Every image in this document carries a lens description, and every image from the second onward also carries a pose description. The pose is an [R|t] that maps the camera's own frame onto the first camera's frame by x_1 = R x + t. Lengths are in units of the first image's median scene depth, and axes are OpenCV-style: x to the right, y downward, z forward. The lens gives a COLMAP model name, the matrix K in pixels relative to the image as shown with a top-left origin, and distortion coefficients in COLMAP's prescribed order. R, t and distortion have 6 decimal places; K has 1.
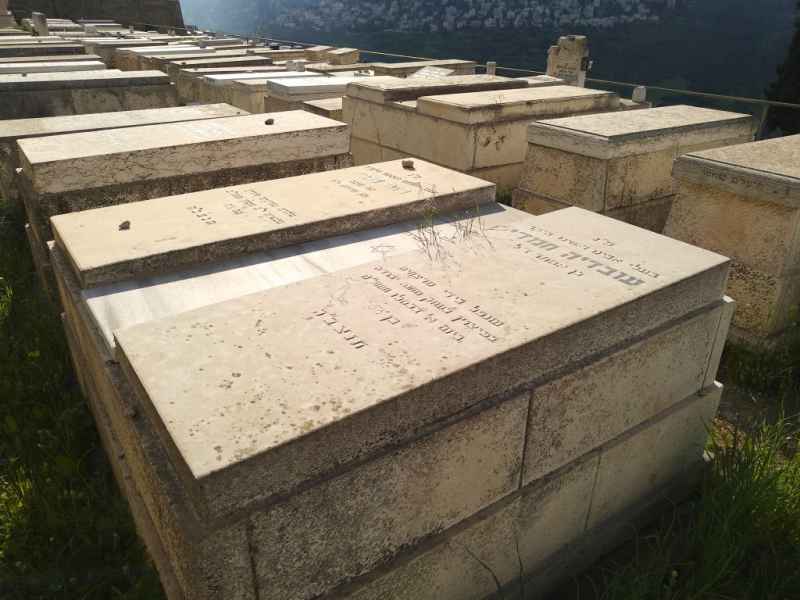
lens RADIAL K [[618.2, 0, 400.0], [0, 618.2, 300.0], [0, 0, 1]] dist [0.068523, -0.157110]
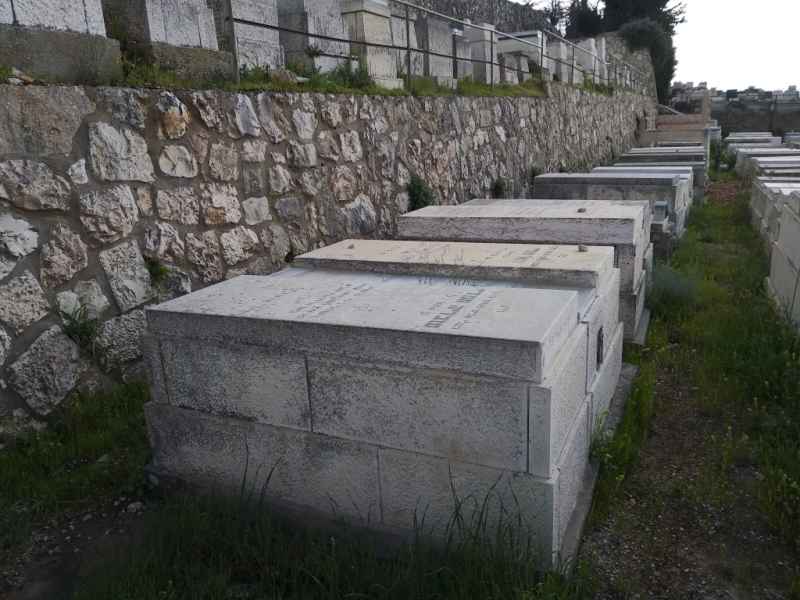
lens RADIAL K [[618.2, 0, 400.0], [0, 618.2, 300.0], [0, 0, 1]] dist [0.068523, -0.157110]
pose [[0.504052, 0.201321, -0.839882, 1.287199], [-0.334063, 0.942209, 0.025362, -0.082247], [0.796450, 0.267790, 0.542177, 0.261949]]
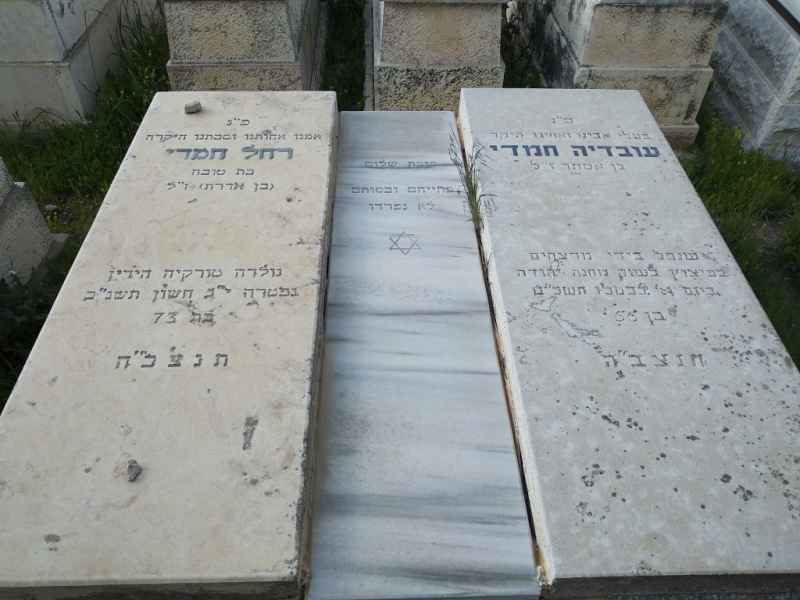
lens RADIAL K [[618.2, 0, 400.0], [0, 618.2, 300.0], [0, 0, 1]] dist [0.068523, -0.157110]
pose [[0.544764, -0.599224, 0.586654, -0.640274], [0.352418, 0.798387, 0.488241, -0.490586], [-0.760943, -0.059229, 0.646110, 0.580815]]
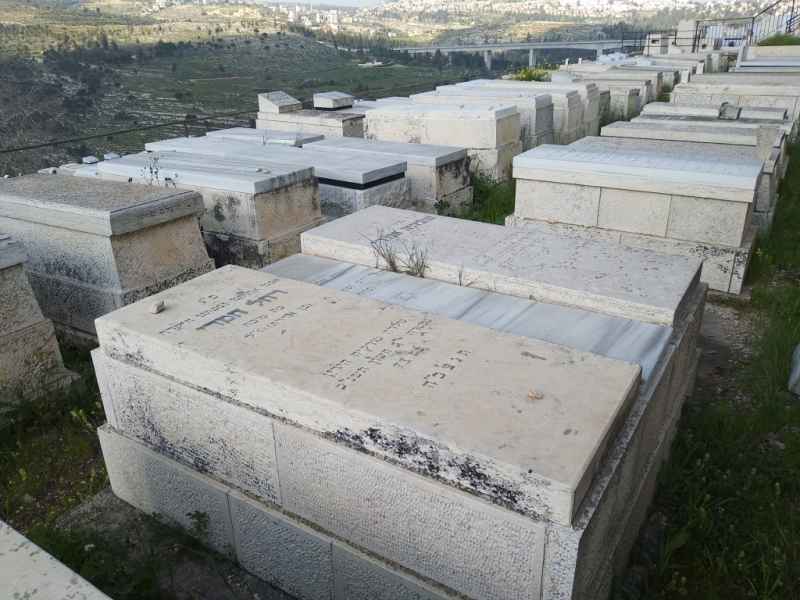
lens RADIAL K [[618.2, 0, 400.0], [0, 618.2, 300.0], [0, 0, 1]] dist [0.068523, -0.157110]
pose [[-0.390569, -0.362450, 0.846218, -1.144034], [0.418025, 0.749164, 0.513818, -0.772974], [-0.820190, 0.554422, -0.141087, 1.389300]]
